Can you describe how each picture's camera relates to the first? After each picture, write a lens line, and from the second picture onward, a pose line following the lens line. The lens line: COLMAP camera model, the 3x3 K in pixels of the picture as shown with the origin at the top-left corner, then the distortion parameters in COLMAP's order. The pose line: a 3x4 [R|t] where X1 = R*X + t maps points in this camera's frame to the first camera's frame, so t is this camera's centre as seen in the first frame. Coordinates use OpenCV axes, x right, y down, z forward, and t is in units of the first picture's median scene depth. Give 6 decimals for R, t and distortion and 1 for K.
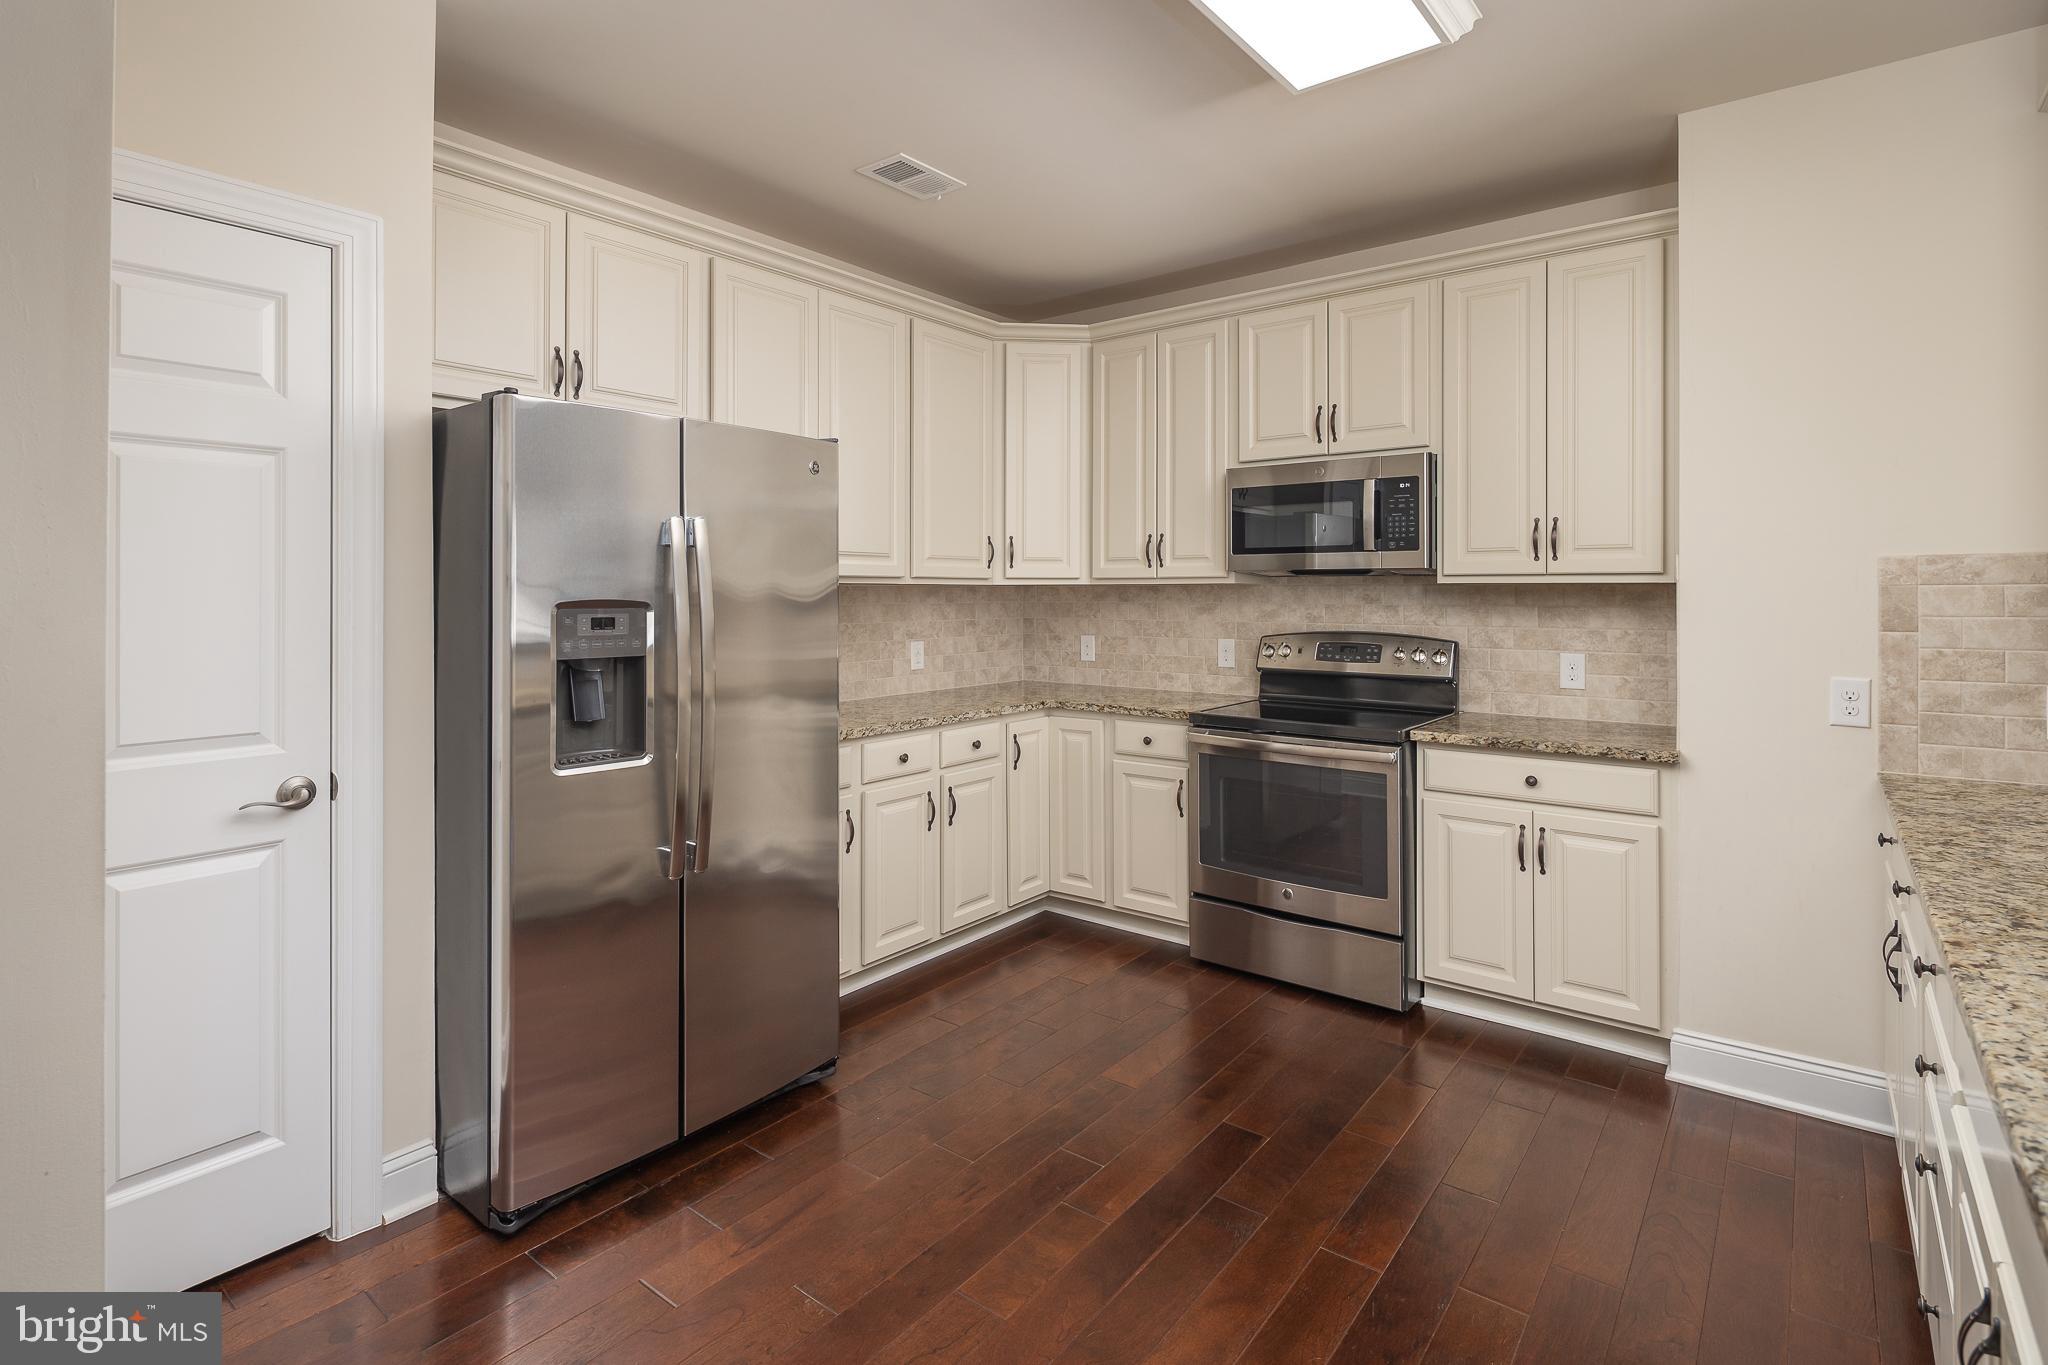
lens RADIAL K [[1003.7, 0, 968.0], [0, 1003.7, 587.0], [0, 0, 1]] dist [-0.001716, 0.000013]
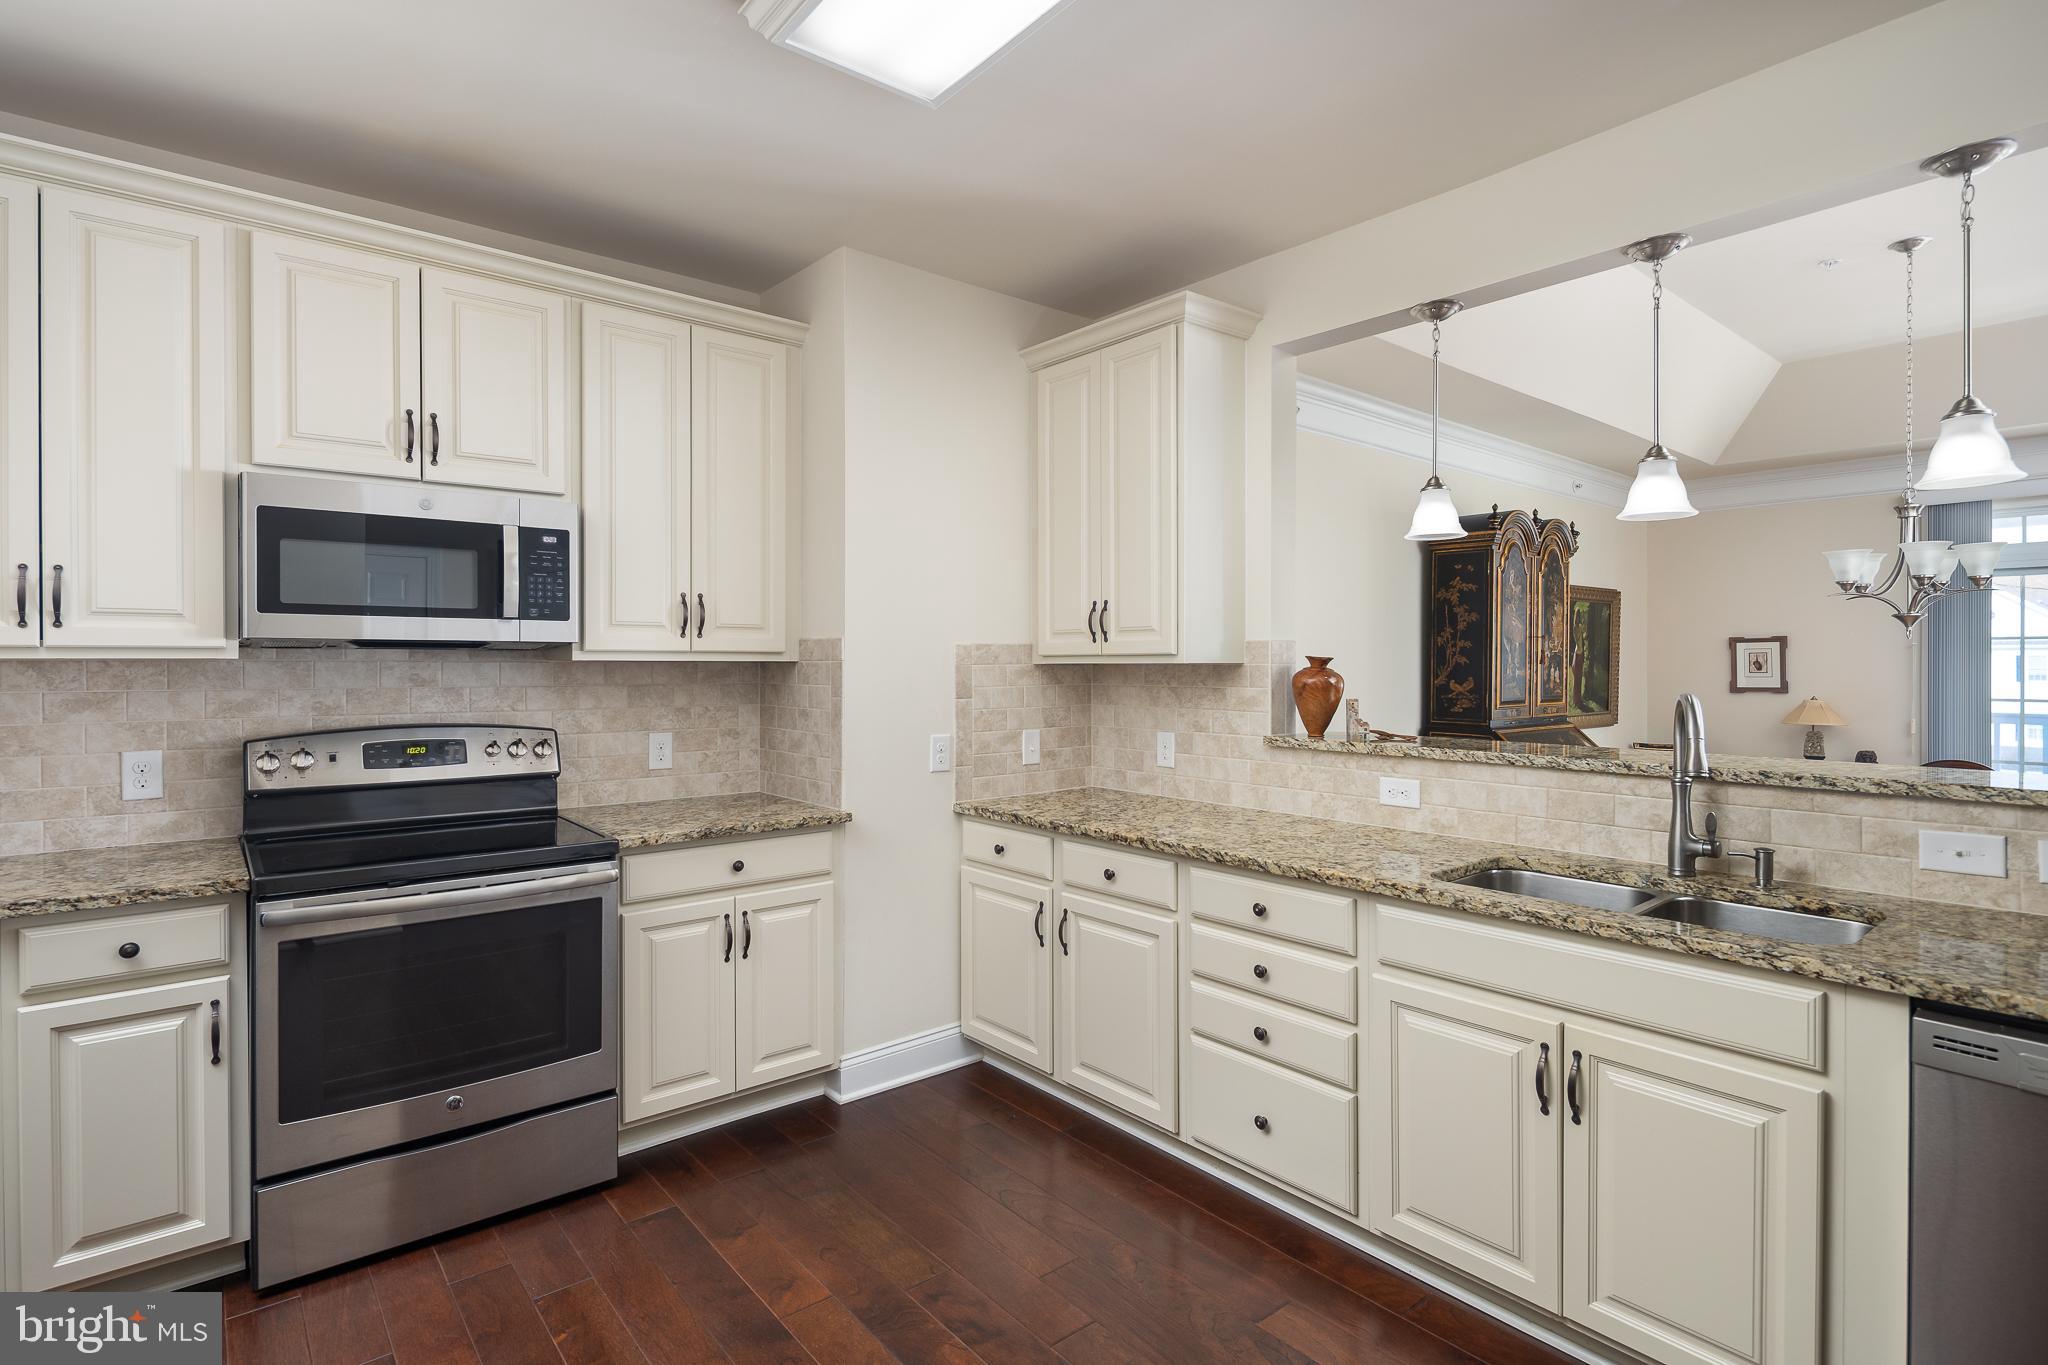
lens RADIAL K [[1003.7, 0, 1020.7], [0, 1003.7, 673.3], [0, 0, 1]] dist [-0.001716, 0.000013]
pose [[0.177452, -0.008500, 0.984093, -0.302401], [-0.004412, 0.999946, 0.009433, -0.002669], [-0.984120, -0.006016, 0.177405, 0.495855]]
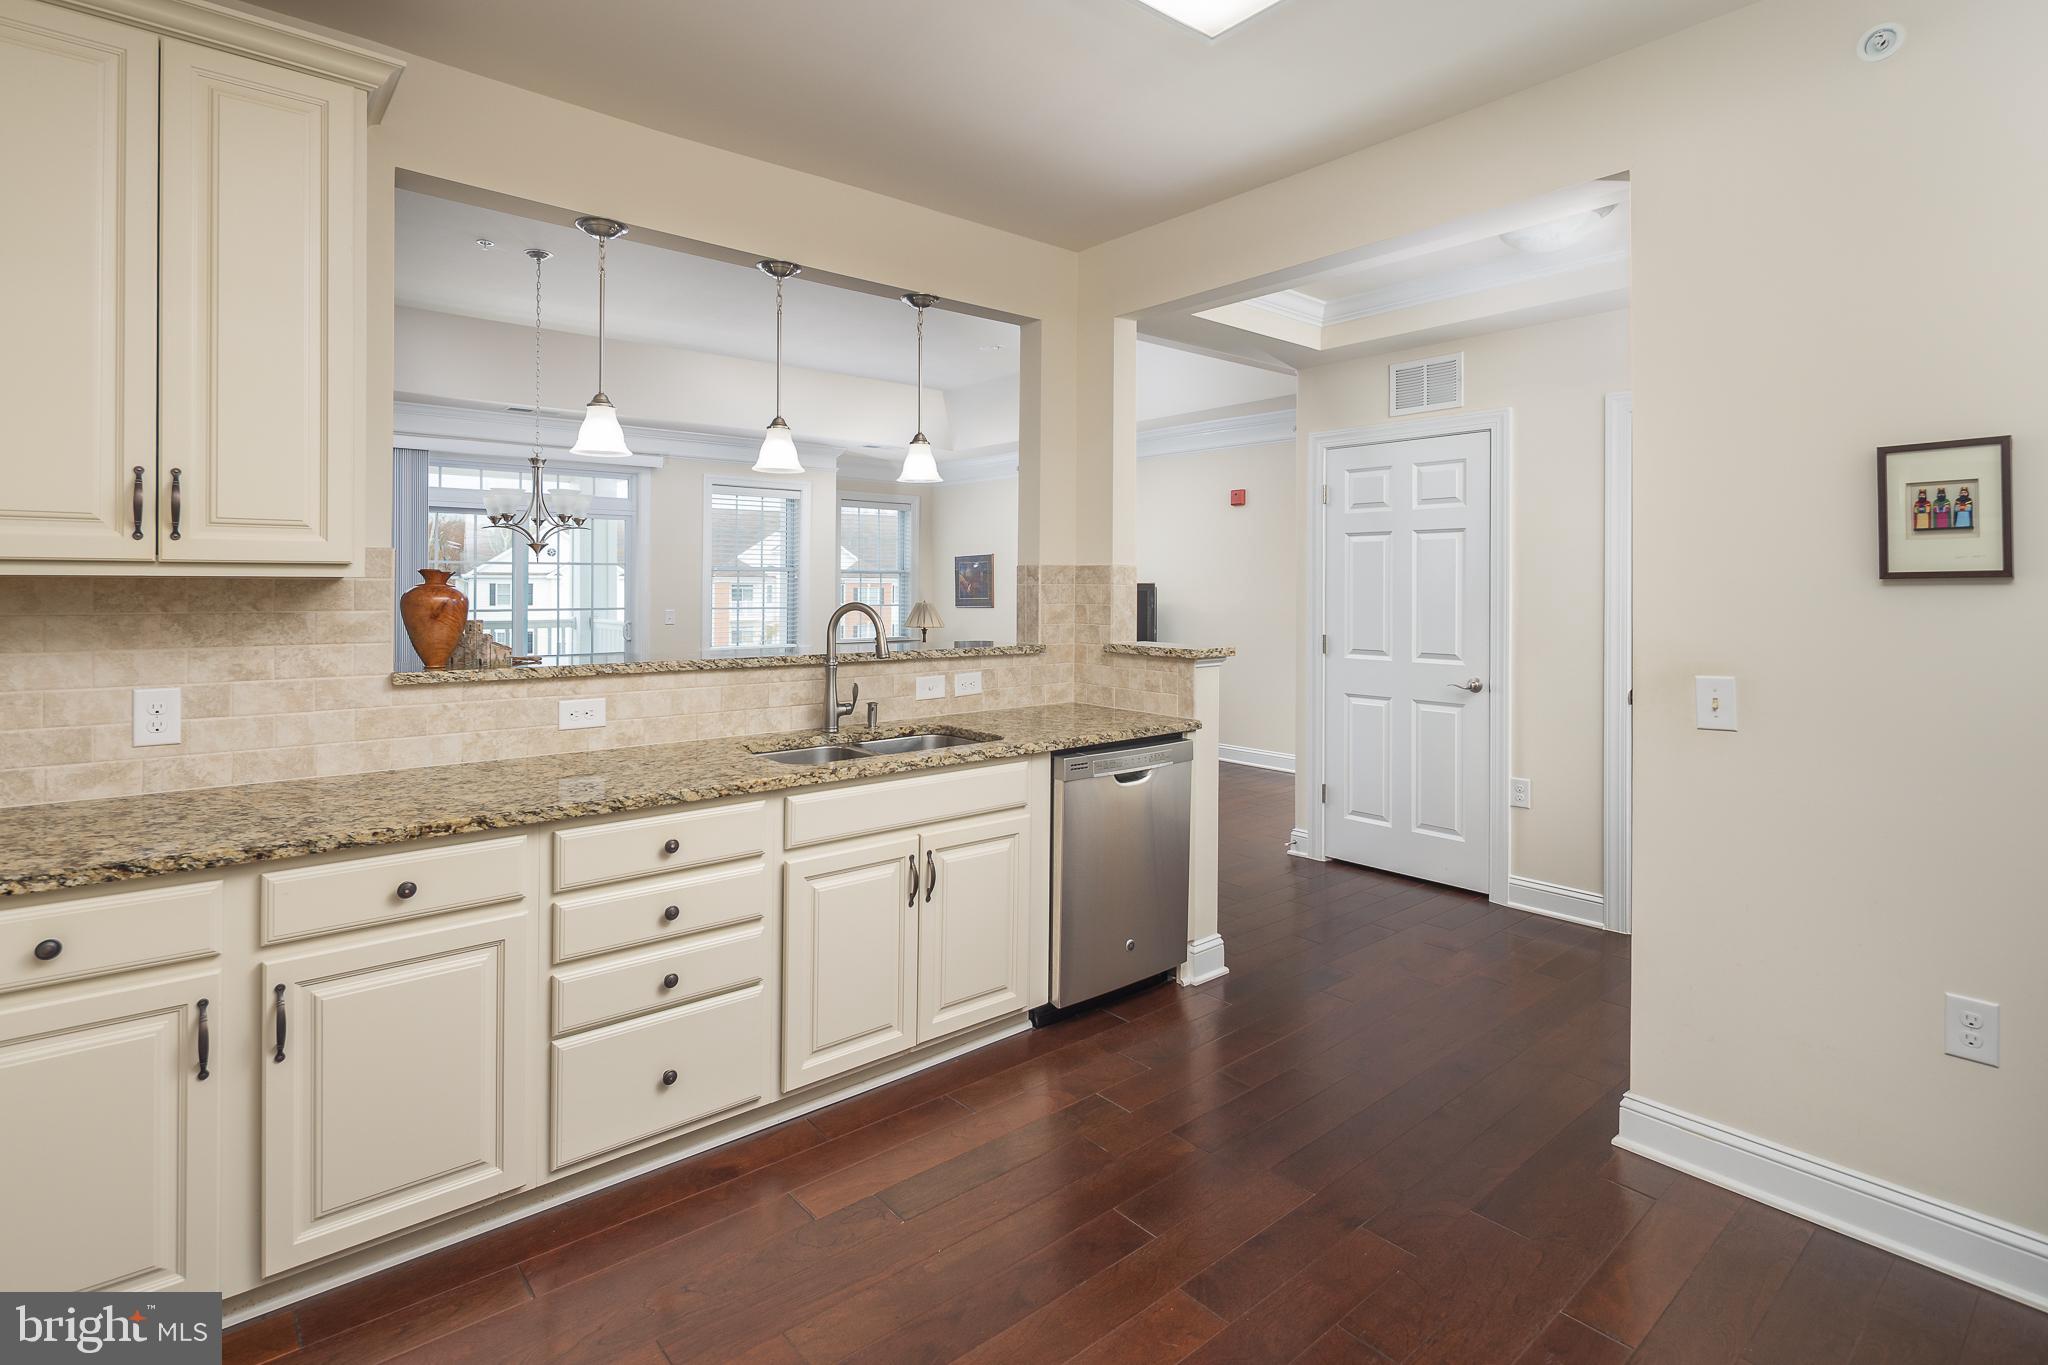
lens RADIAL K [[1003.7, 0, 1031.1], [0, 1003.7, 593.2], [0, 0, 1]] dist [-0.001716, 0.000013]
pose [[-0.987356, -0.003224, 0.158485, -0.138347], [-0.002936, 0.999994, 0.002047, 0.000088], [-0.158491, 0.001556, -0.987359, 0.732119]]
